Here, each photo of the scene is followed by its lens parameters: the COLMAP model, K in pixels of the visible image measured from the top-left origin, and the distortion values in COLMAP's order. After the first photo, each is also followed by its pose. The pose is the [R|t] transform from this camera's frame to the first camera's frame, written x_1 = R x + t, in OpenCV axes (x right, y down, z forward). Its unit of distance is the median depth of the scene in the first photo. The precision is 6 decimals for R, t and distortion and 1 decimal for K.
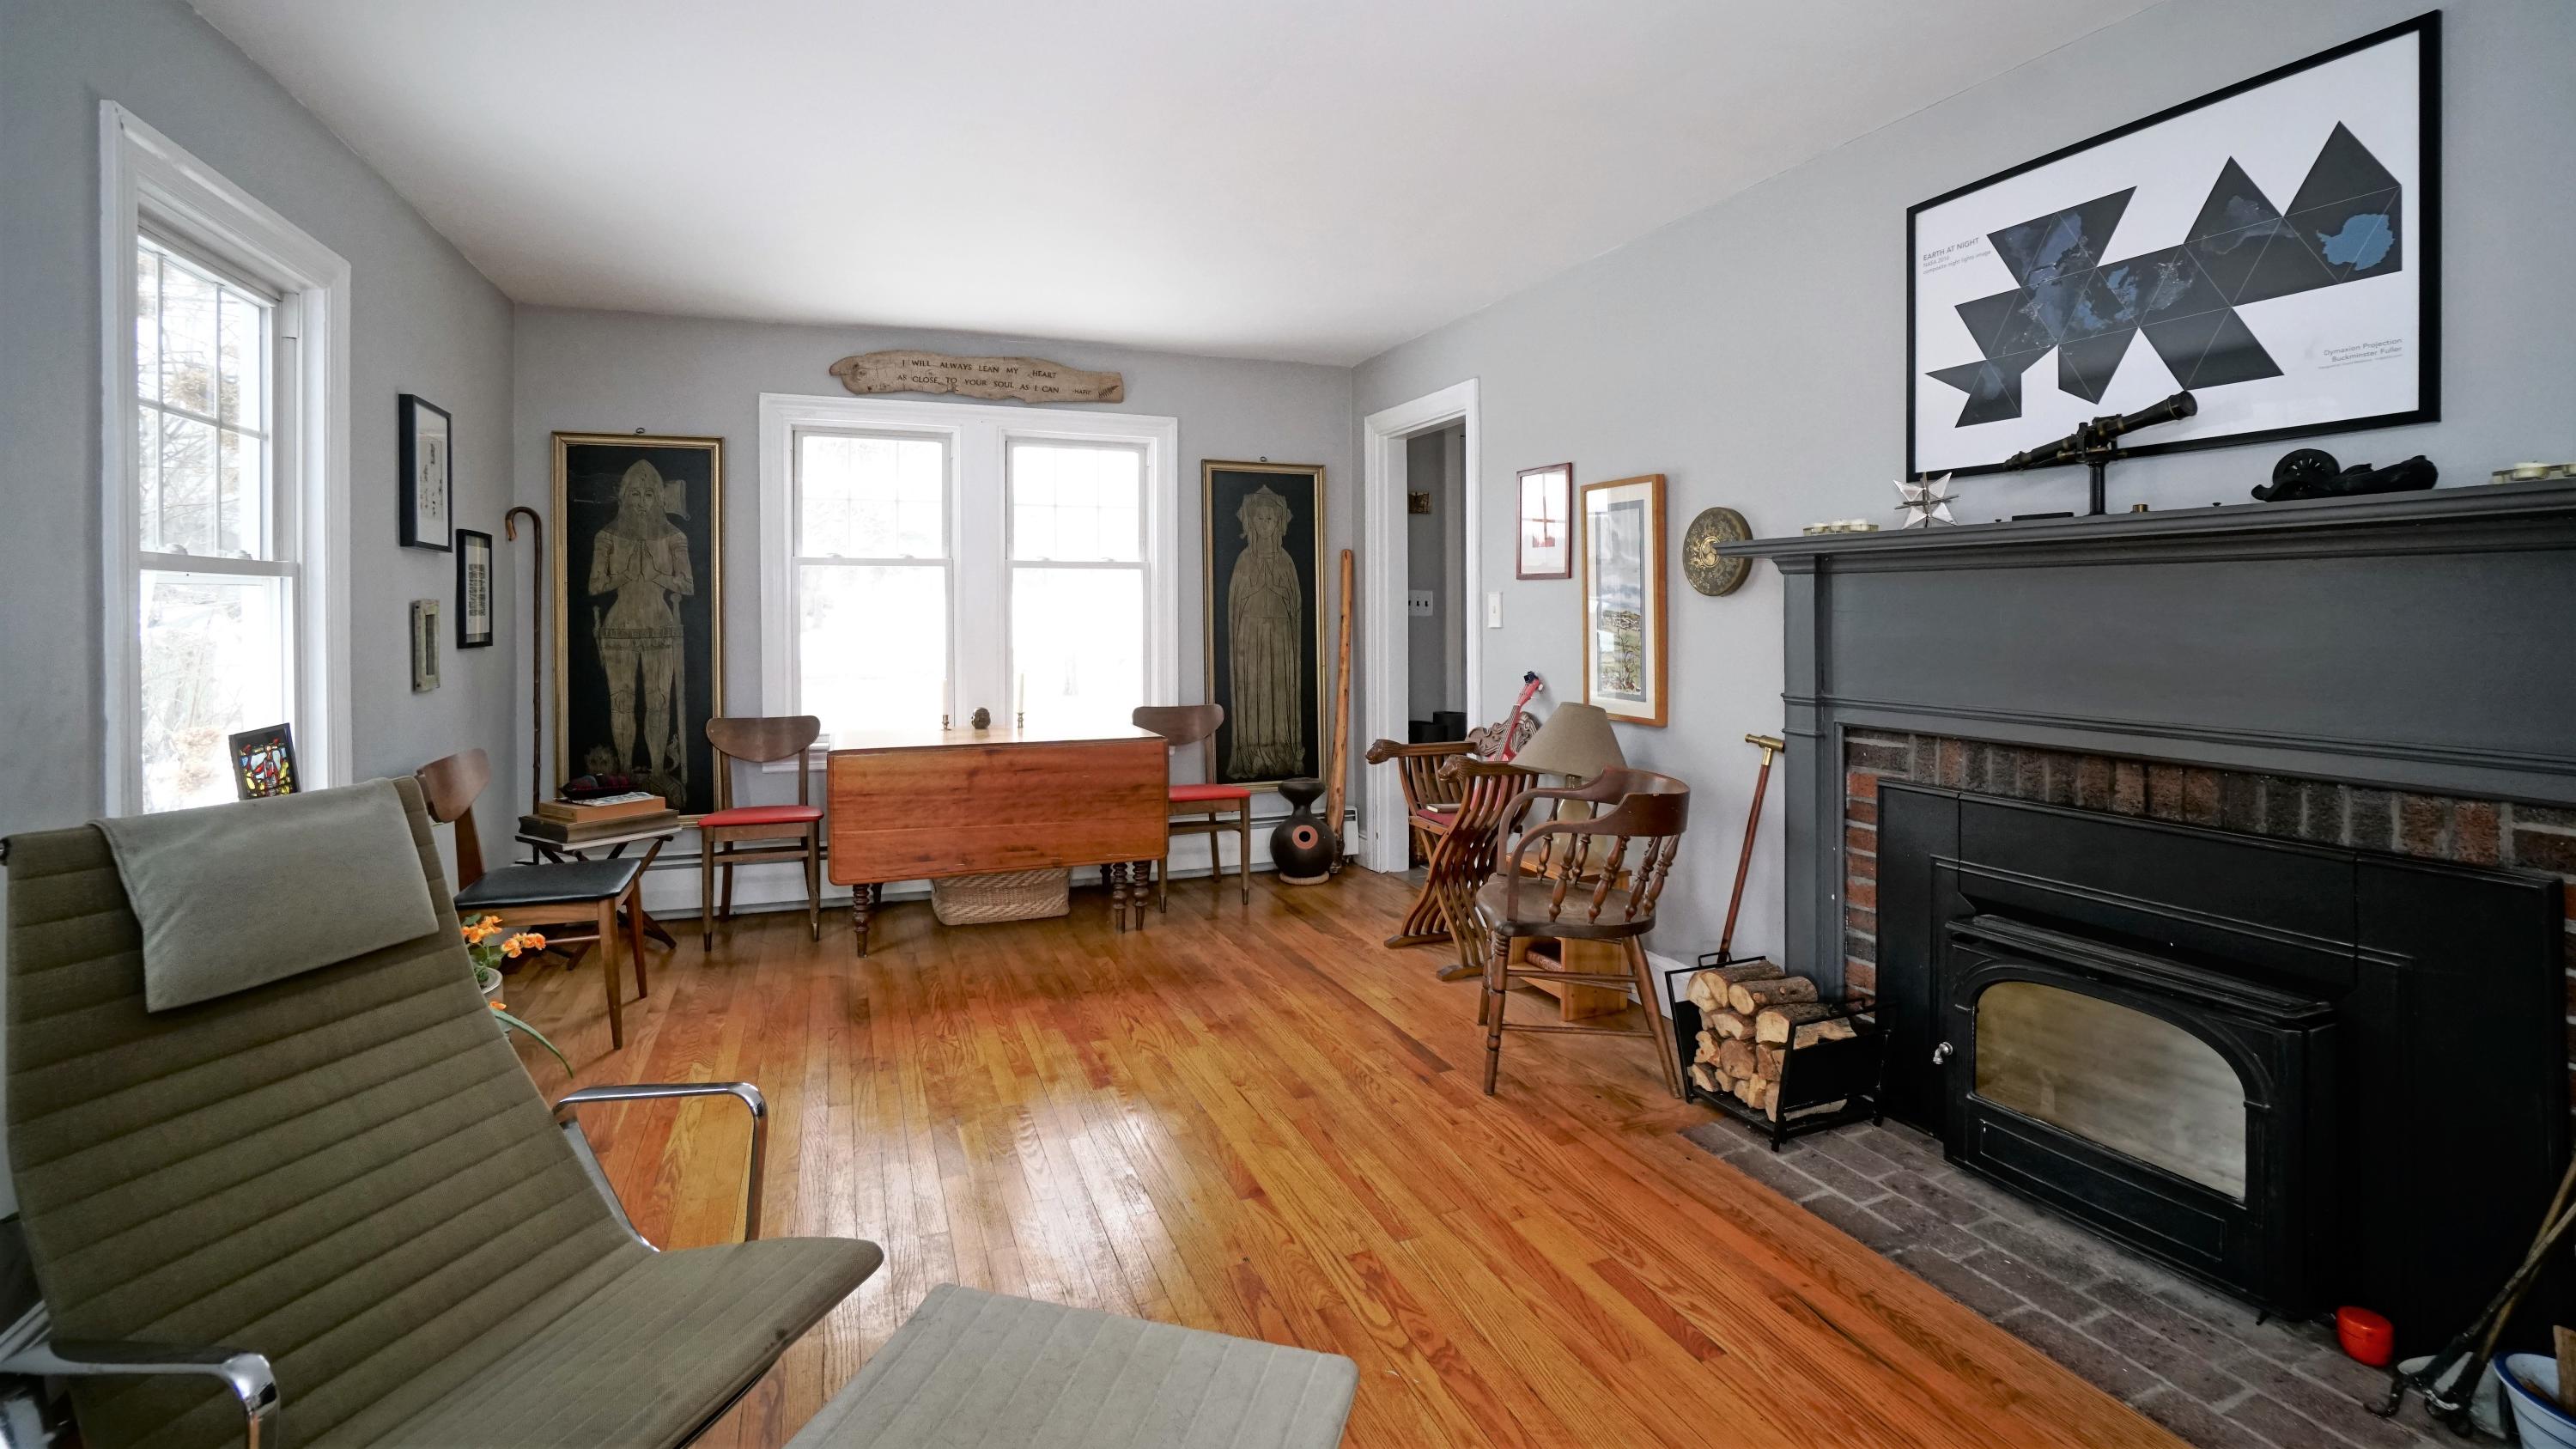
lens RADIAL K [[1147.4, 0, 1300.2], [0, 1147.4, 613.2], [0, 0, 1]] dist [-0.025384, -0.000006]
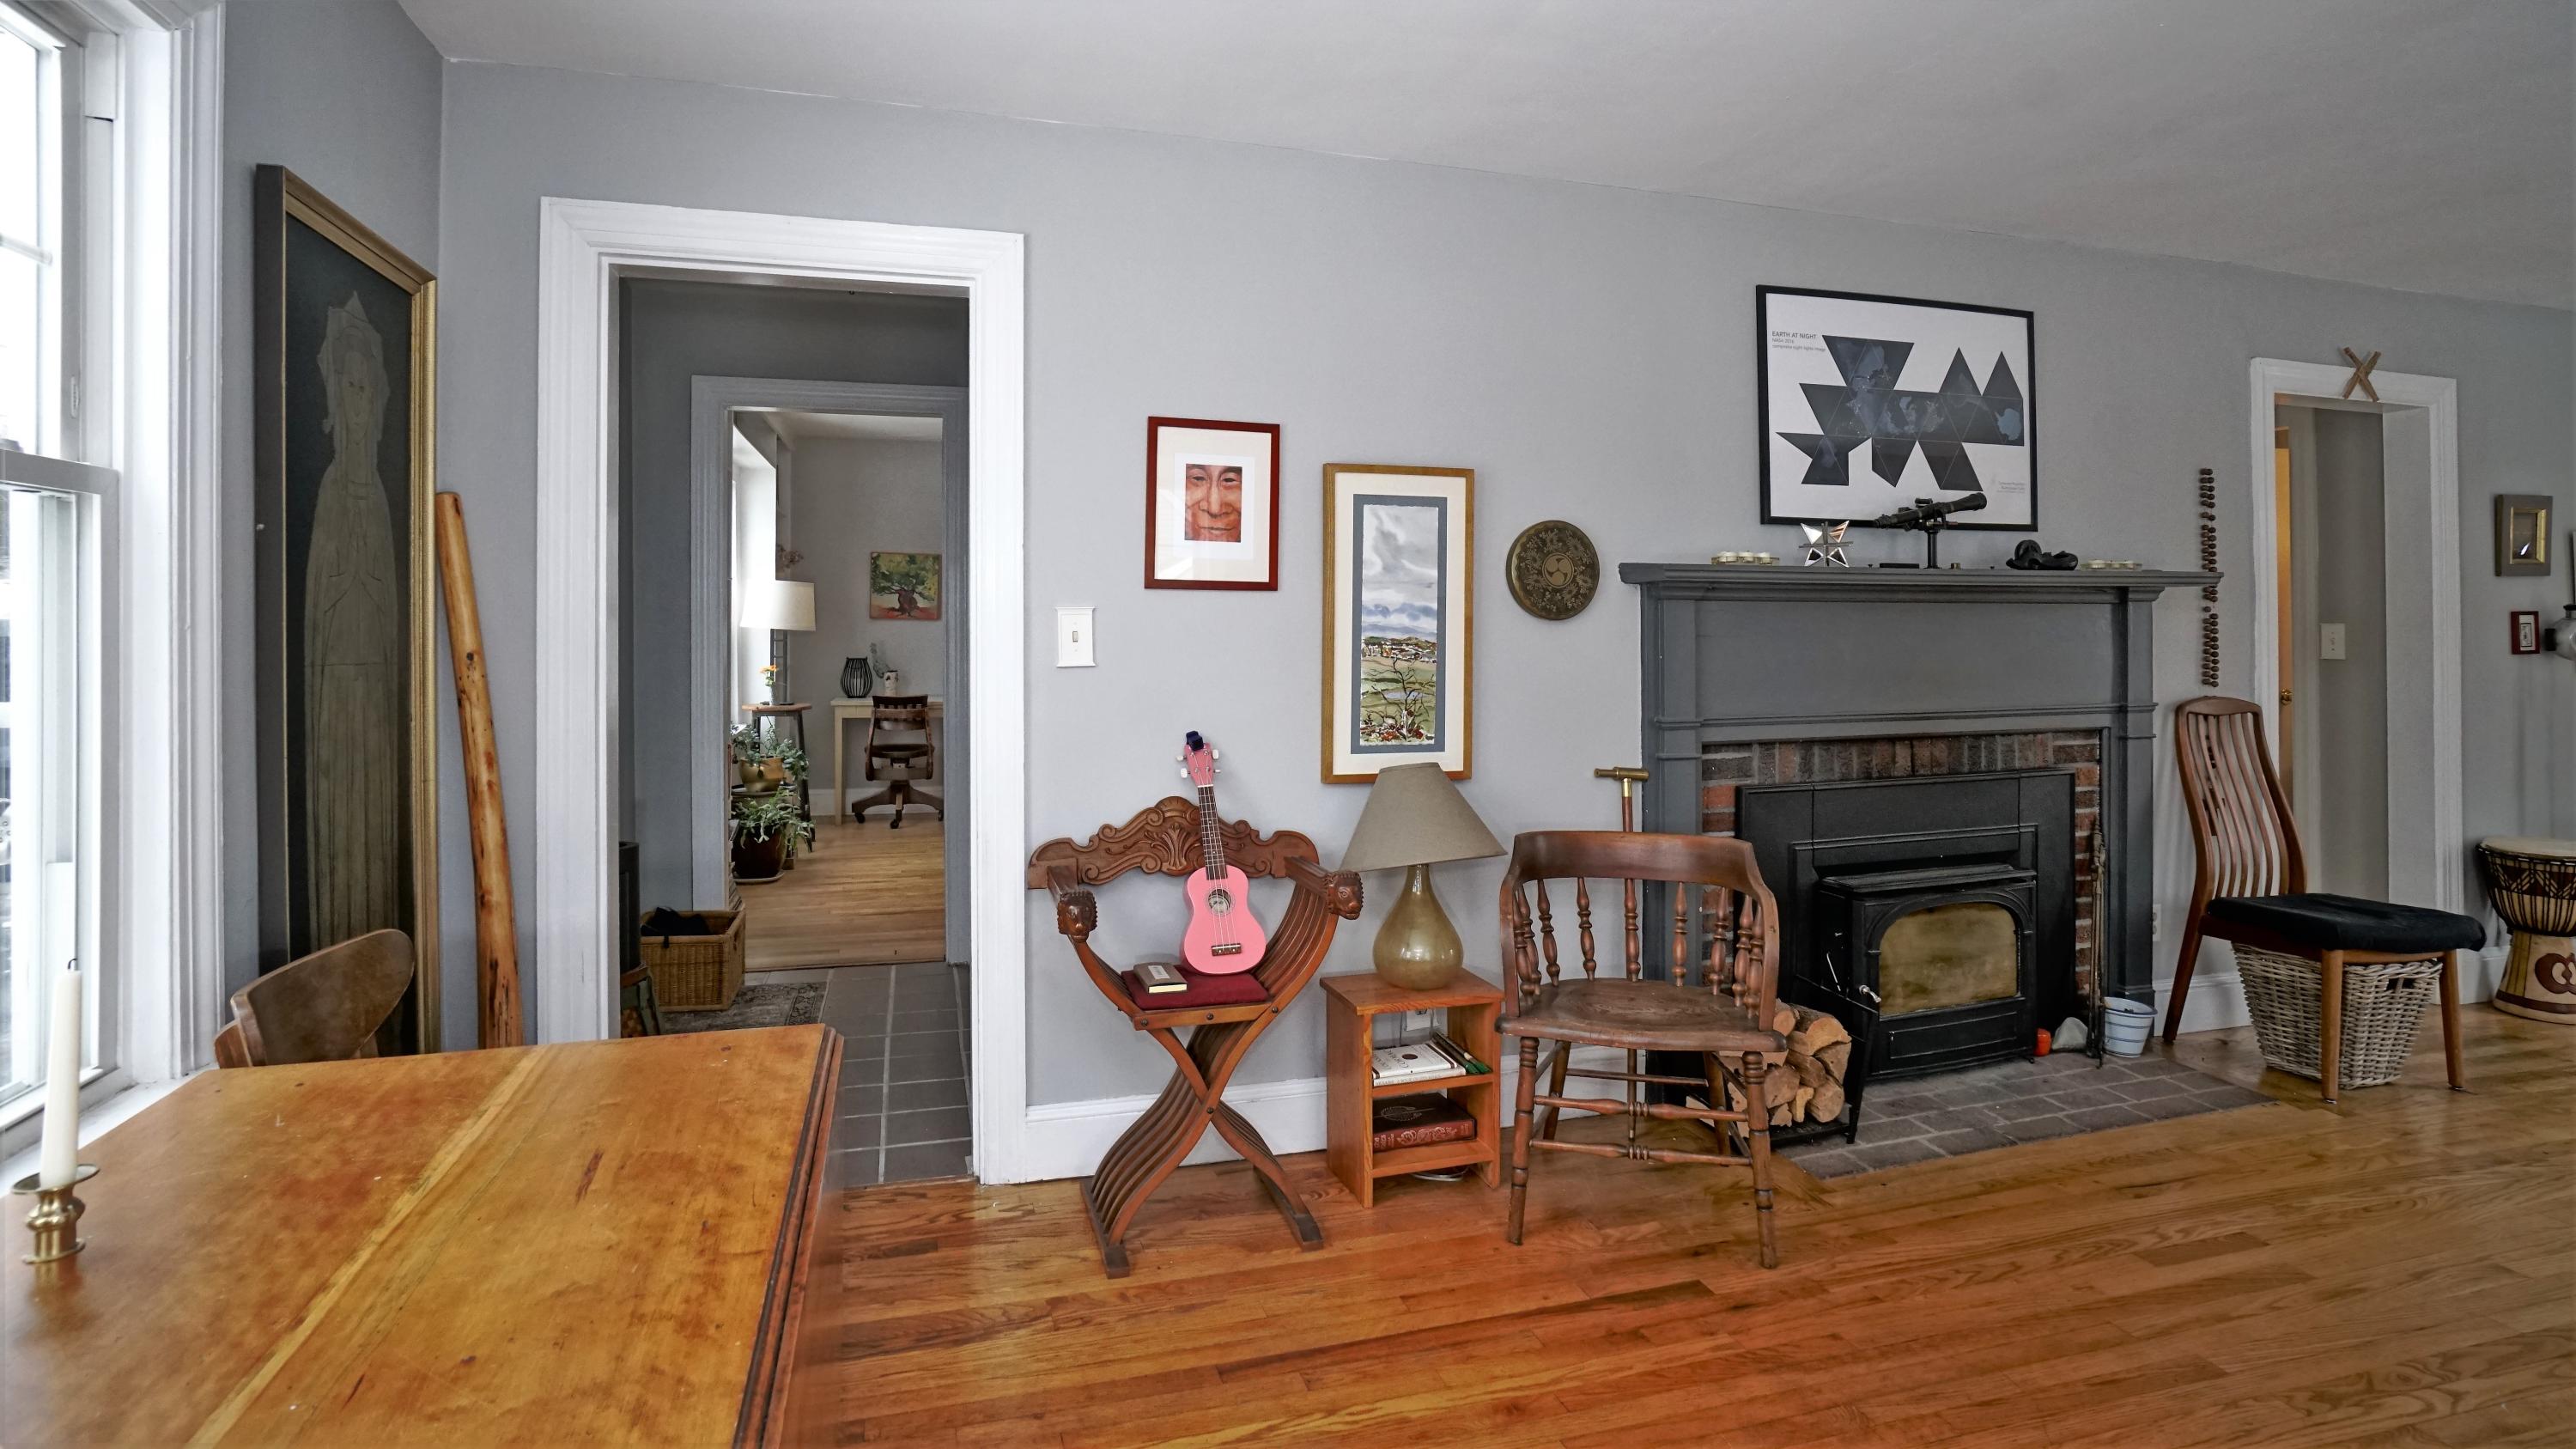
lens RADIAL K [[1249.9, 0, 1272.4], [0, 1249.9, 609.0], [0, 0, 1]] dist [-0.060373, 0.023690]
pose [[0.111252, 0.014544, 0.993686, -0.850701], [0.003901, 0.999879, -0.015071, -0.012887], [-0.993785, 0.005553, 0.111181, 1.516199]]
